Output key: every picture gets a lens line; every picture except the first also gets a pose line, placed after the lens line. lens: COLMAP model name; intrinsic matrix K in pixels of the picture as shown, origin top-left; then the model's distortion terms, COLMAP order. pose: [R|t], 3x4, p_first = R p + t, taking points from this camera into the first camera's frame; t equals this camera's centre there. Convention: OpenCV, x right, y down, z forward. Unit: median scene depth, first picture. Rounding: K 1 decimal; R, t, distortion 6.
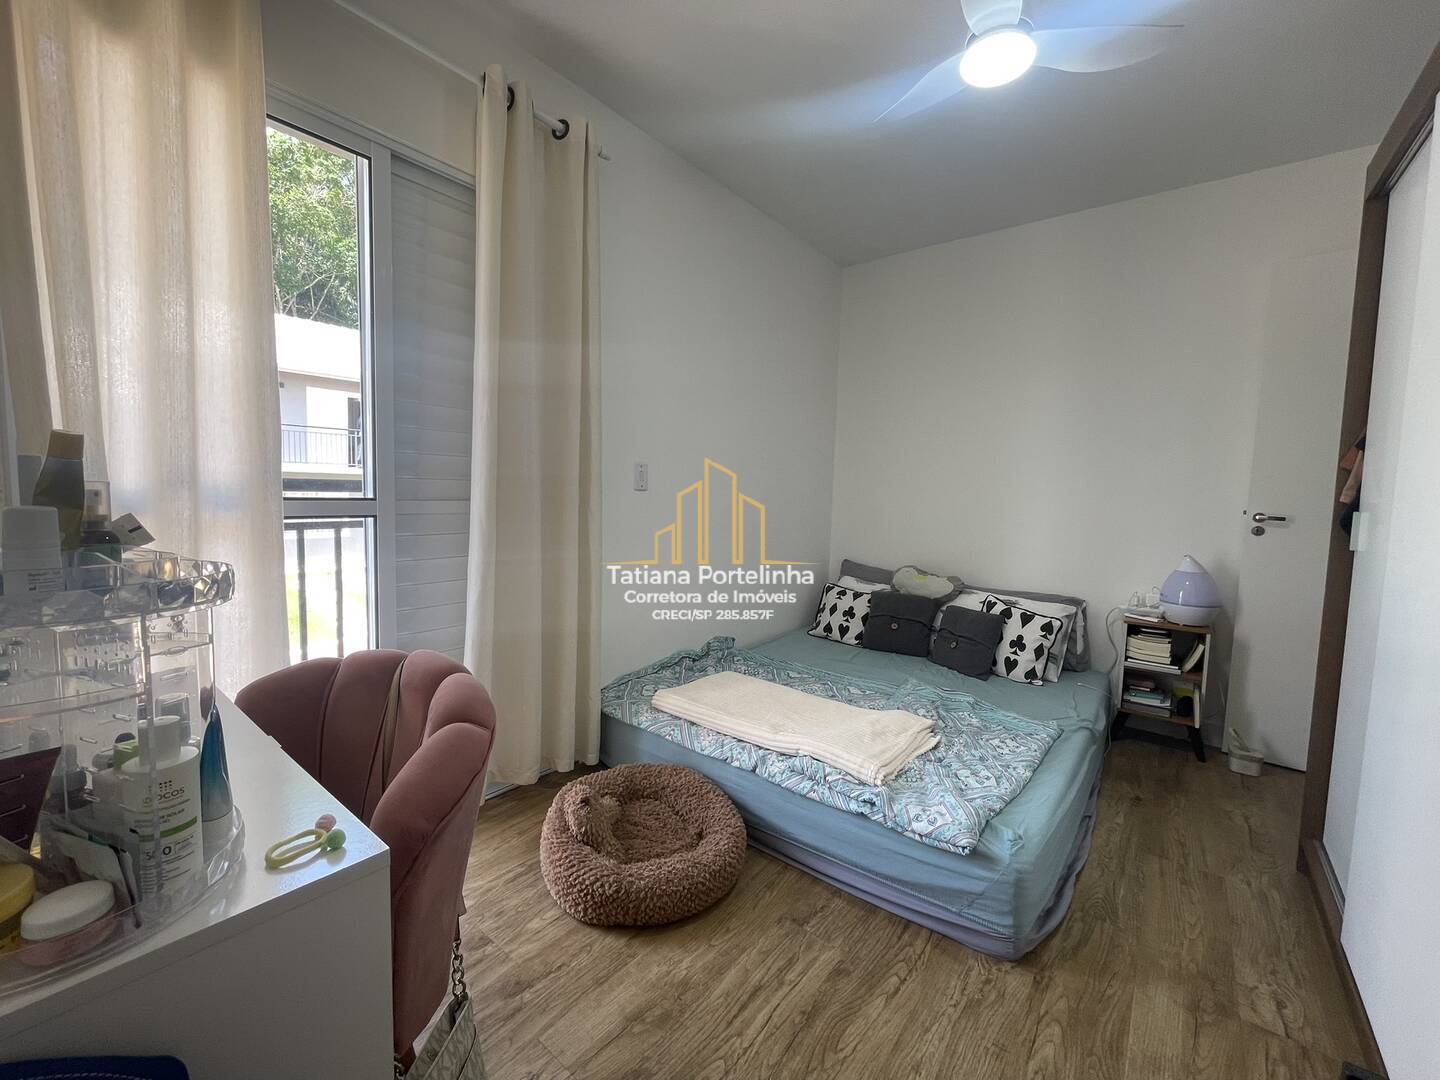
lens RADIAL K [[581.8, 0, 722.0], [0, 581.8, 531.1], [0, 0, 1]] dist [-0.002776, 0.000271]
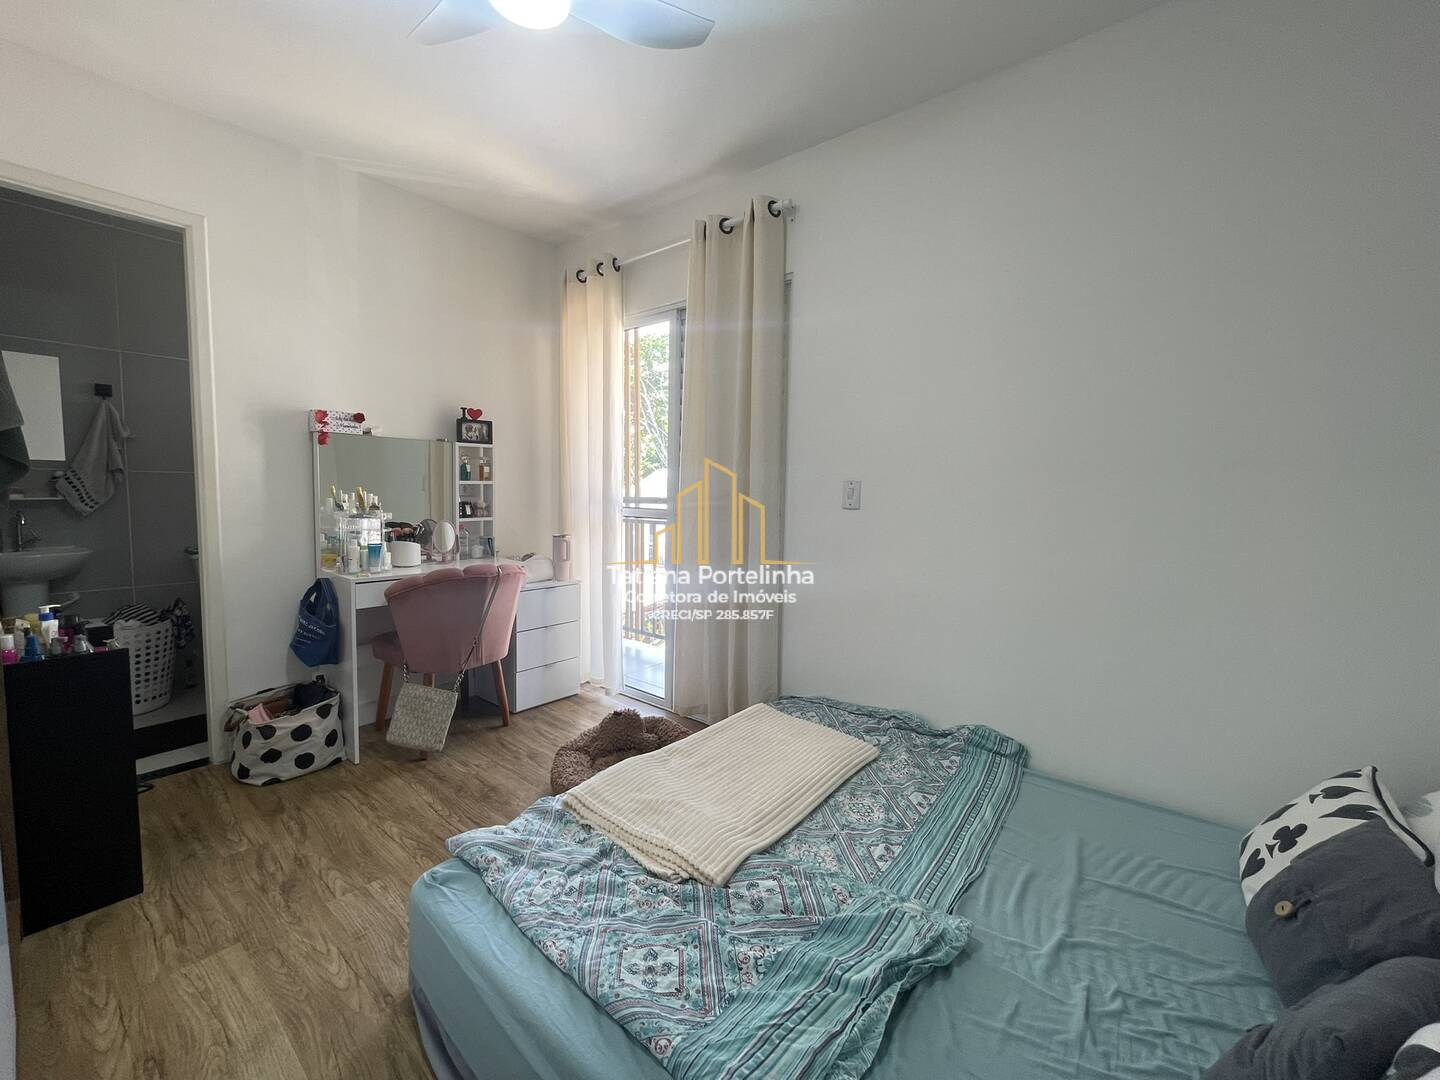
lens RADIAL K [[581.8, 0, 714.7], [0, 581.8, 533.1], [0, 0, 1]] dist [-0.002776, 0.000271]
pose [[-0.013962, 0.048510, -0.998725, 1.524984], [-0.095231, 0.994218, 0.049622, -0.109078], [0.995357, 0.095802, -0.009262, 1.531958]]
